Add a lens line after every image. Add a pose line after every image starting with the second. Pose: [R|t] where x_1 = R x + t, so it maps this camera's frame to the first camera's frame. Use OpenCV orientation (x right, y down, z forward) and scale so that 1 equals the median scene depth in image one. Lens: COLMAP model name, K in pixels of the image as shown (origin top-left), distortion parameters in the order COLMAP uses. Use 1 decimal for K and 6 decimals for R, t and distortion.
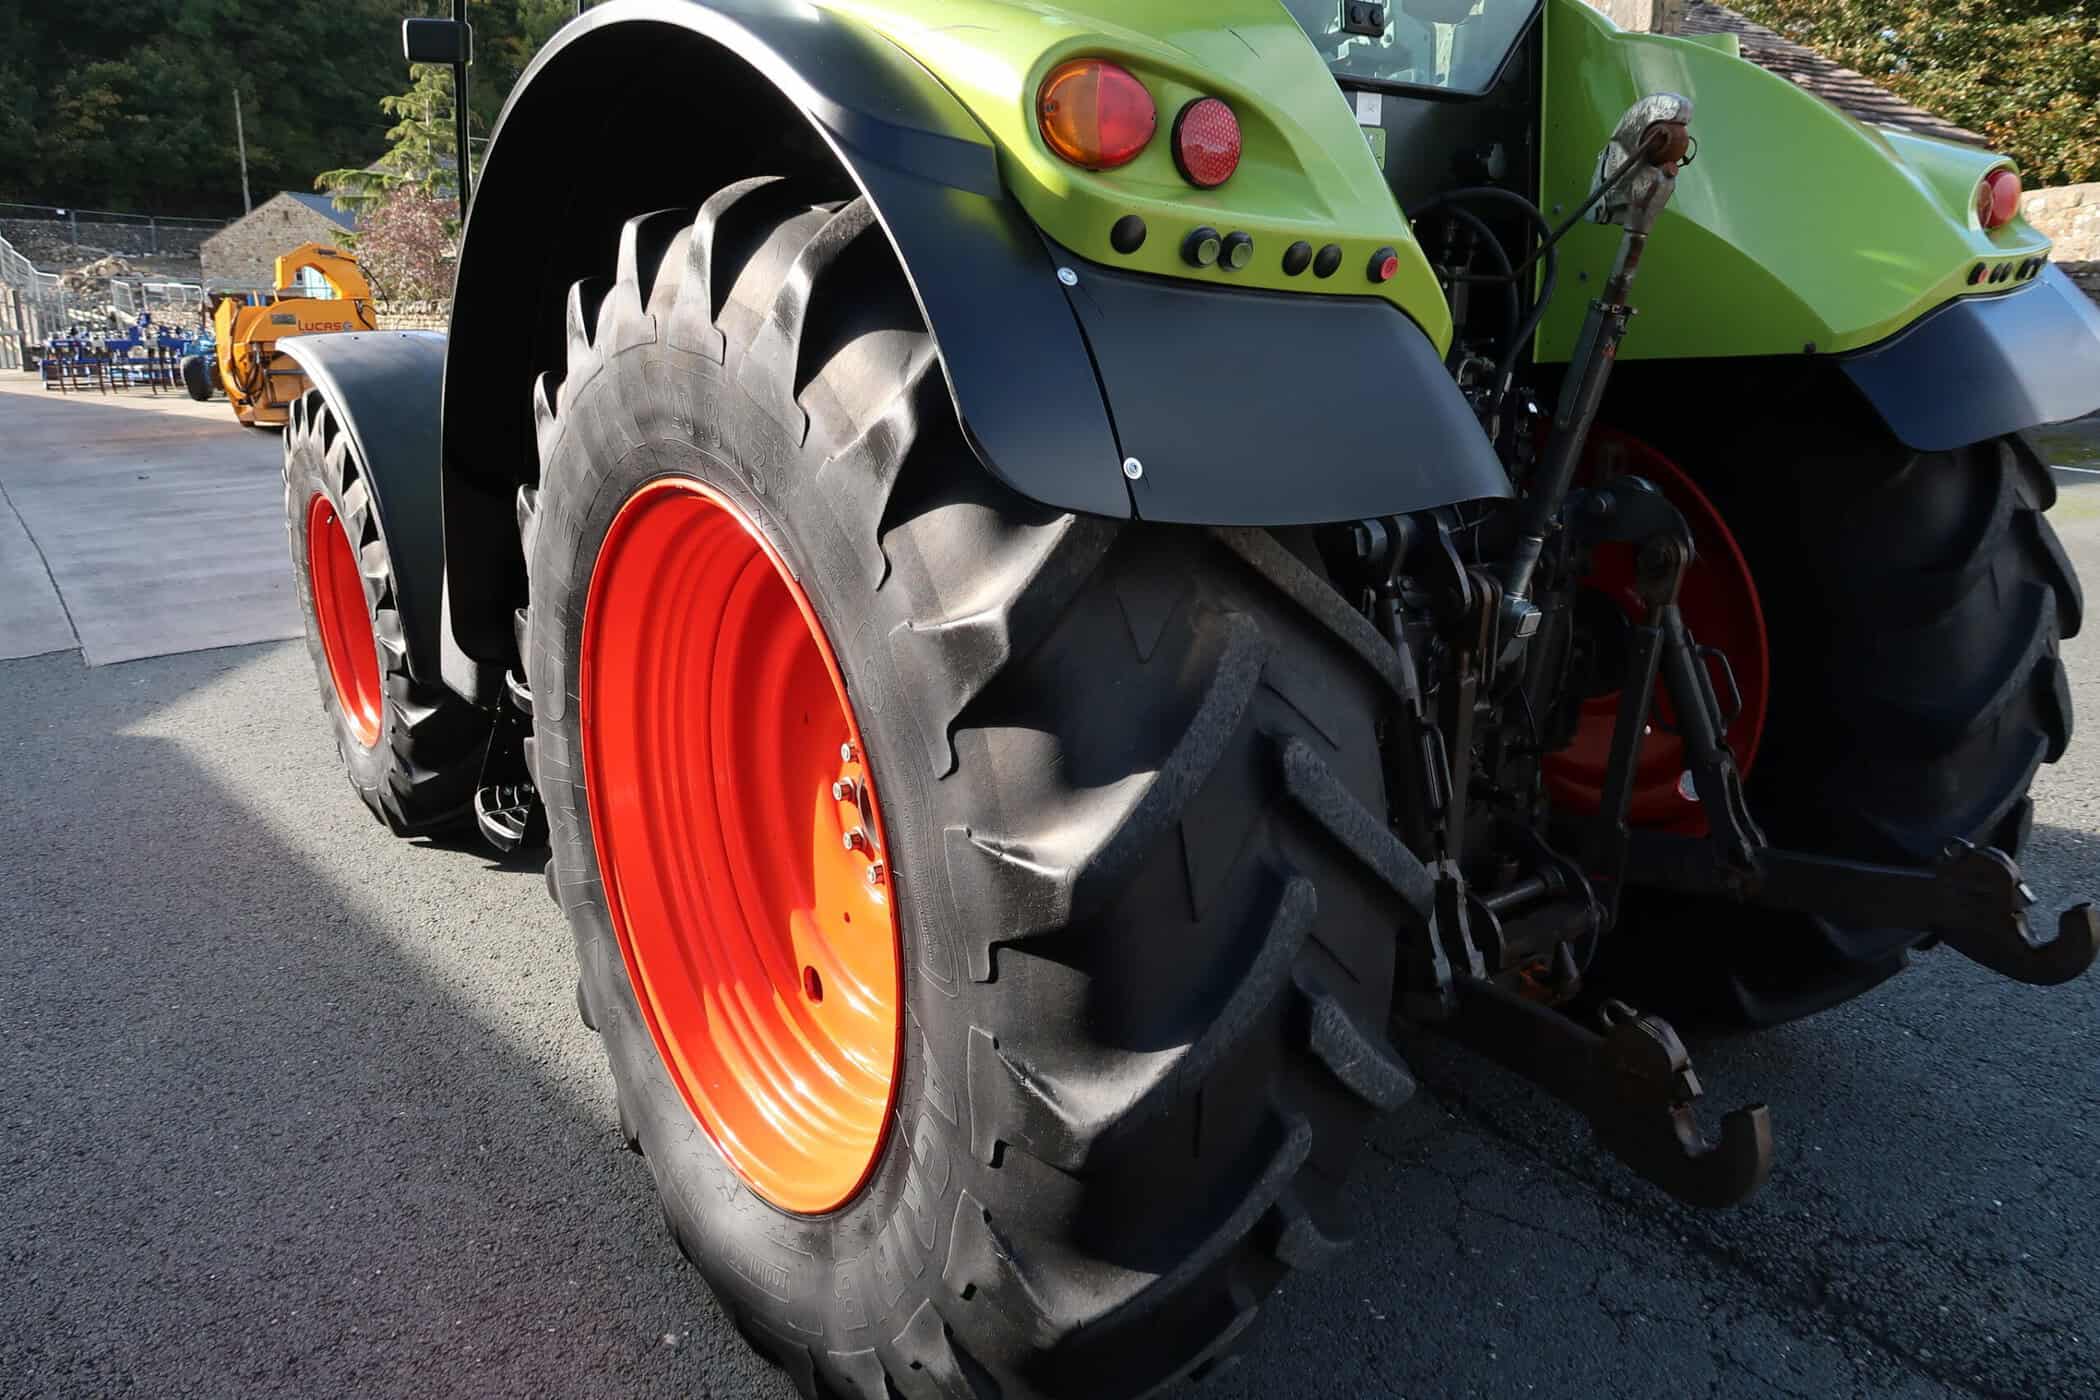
lens RADIAL K [[1436.8, 0, 1041.9], [0, 1436.8, 696.3], [0, 0, 1]] dist [-0.018594, -0.002534]
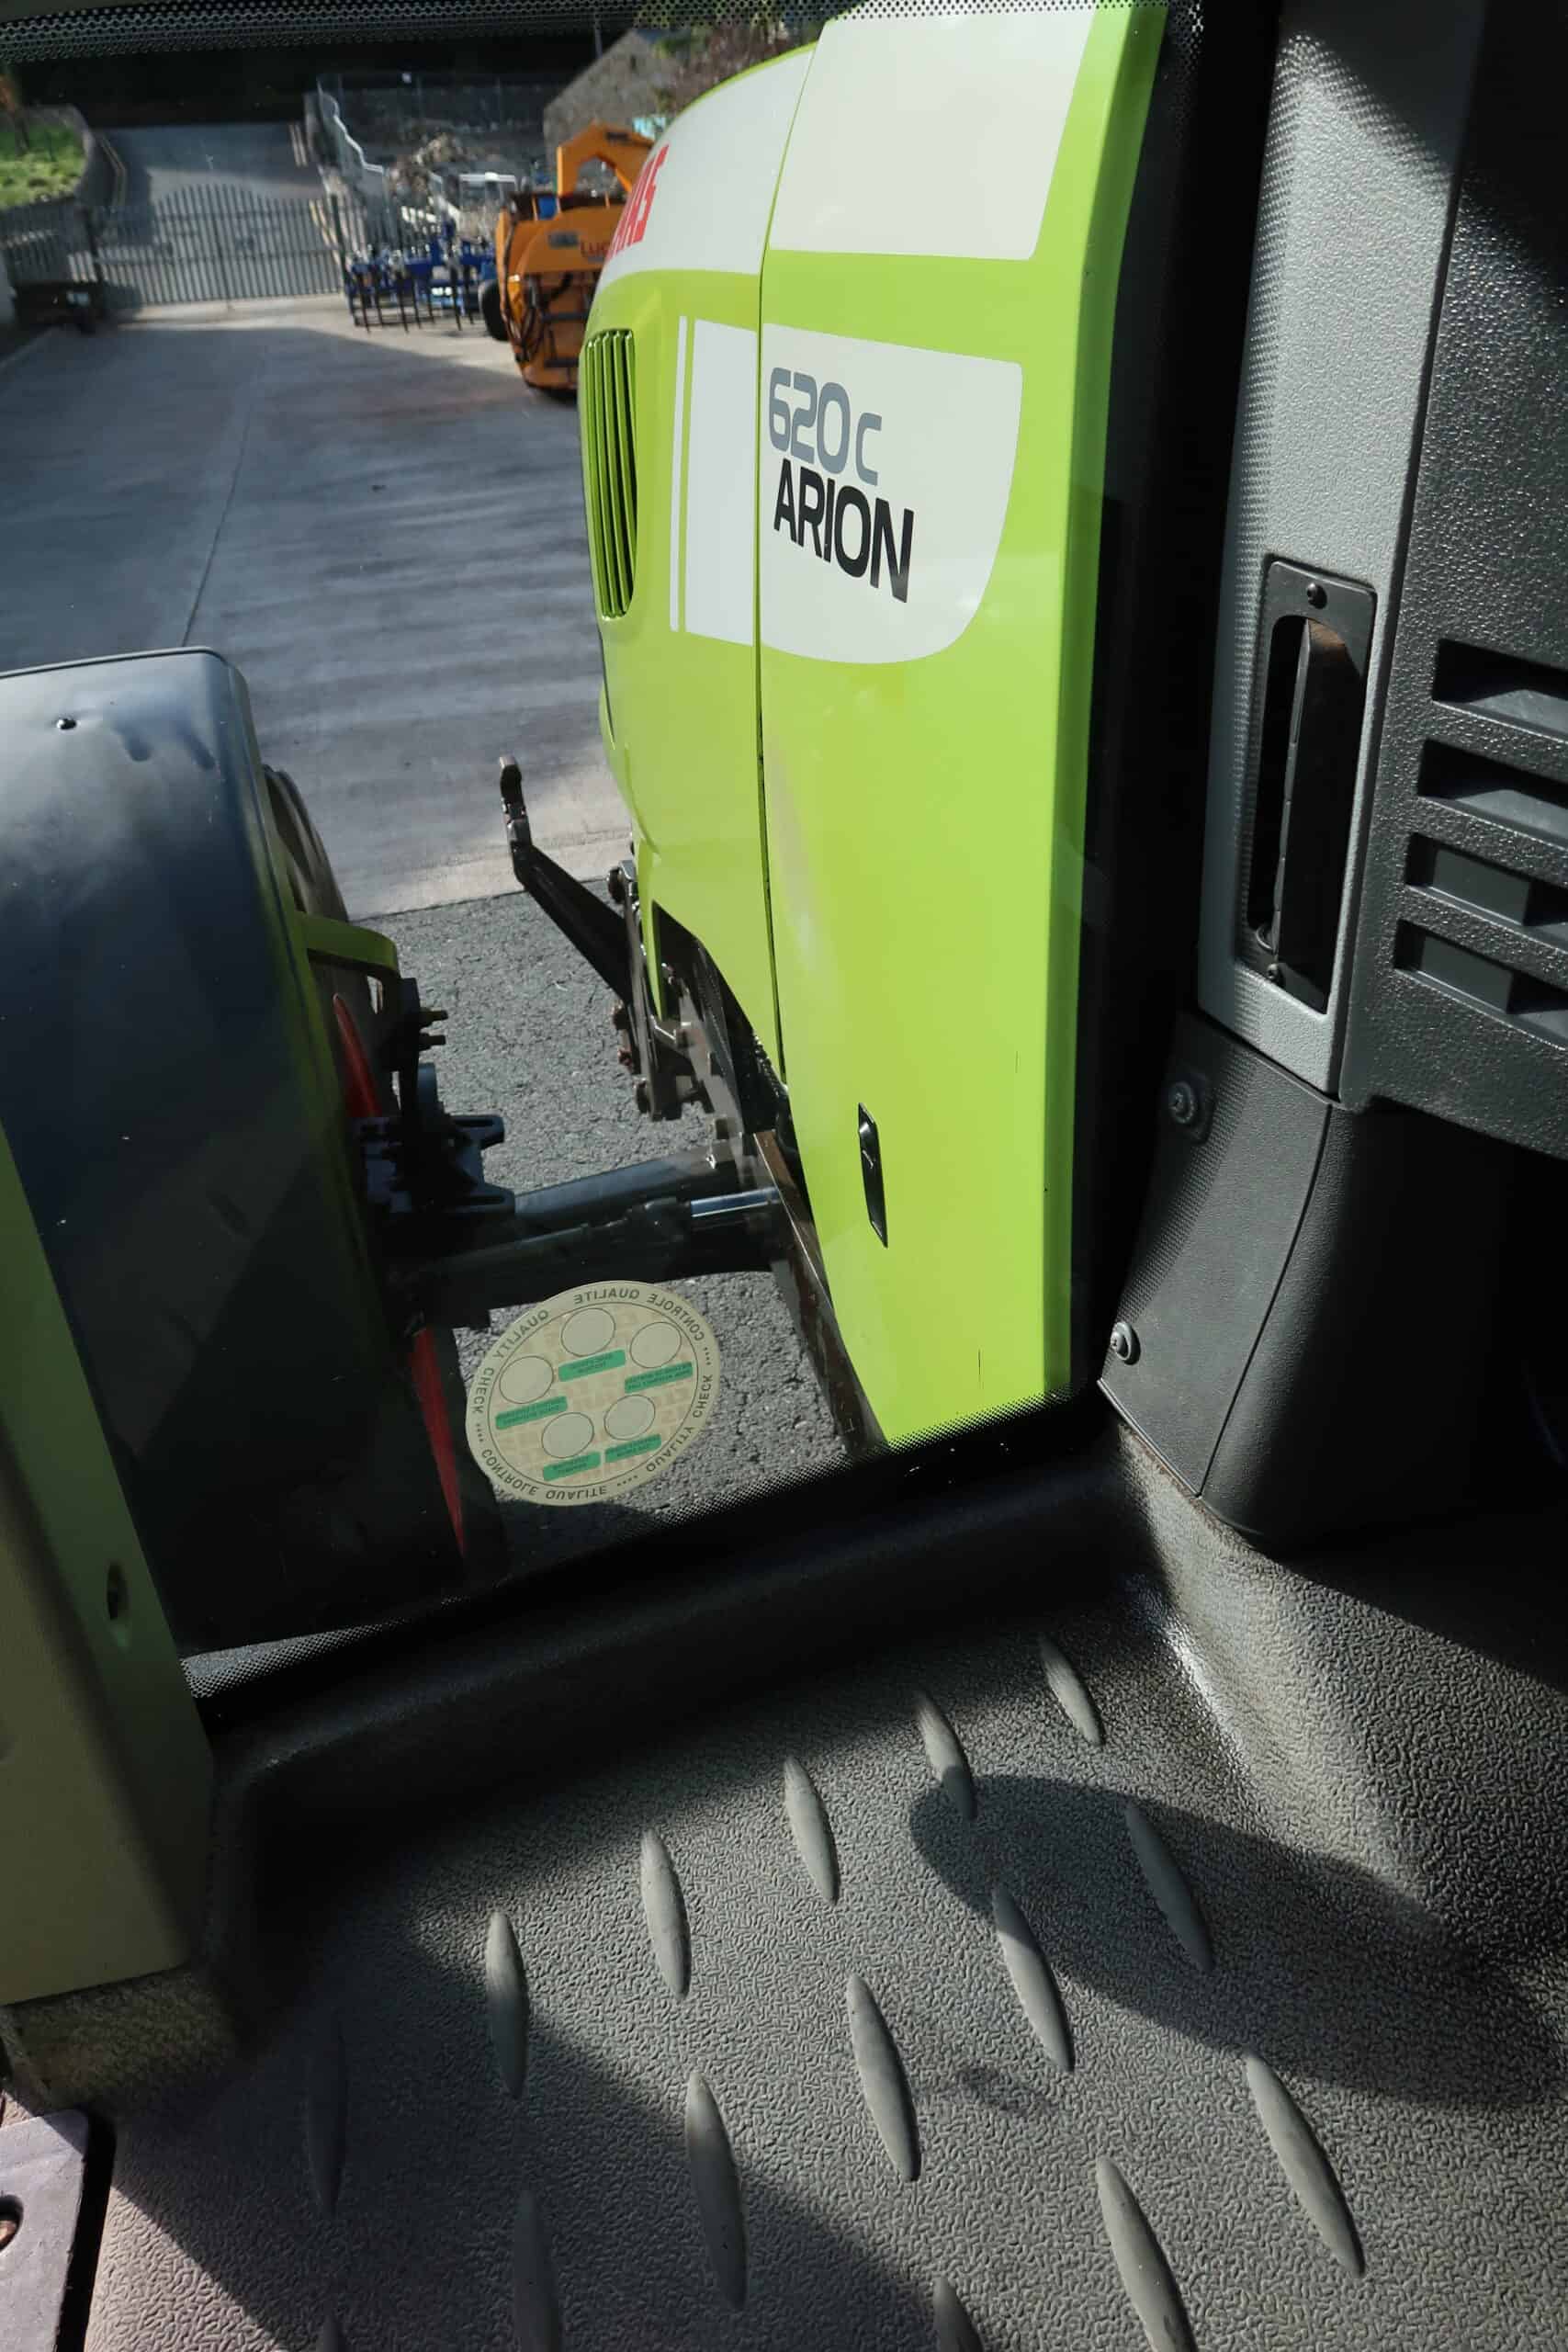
lens RADIAL K [[1609.0, 0, 787.9], [0, 1609.0, 1170.1], [0, 0, 1]] dist [-0.018594, -0.002534]
pose [[0.919319, 0.162571, -0.358363, -0.018575], [-0.046704, 0.949313, 0.310843, -0.041470], [0.390732, -0.269027, 0.880314, 0.101748]]
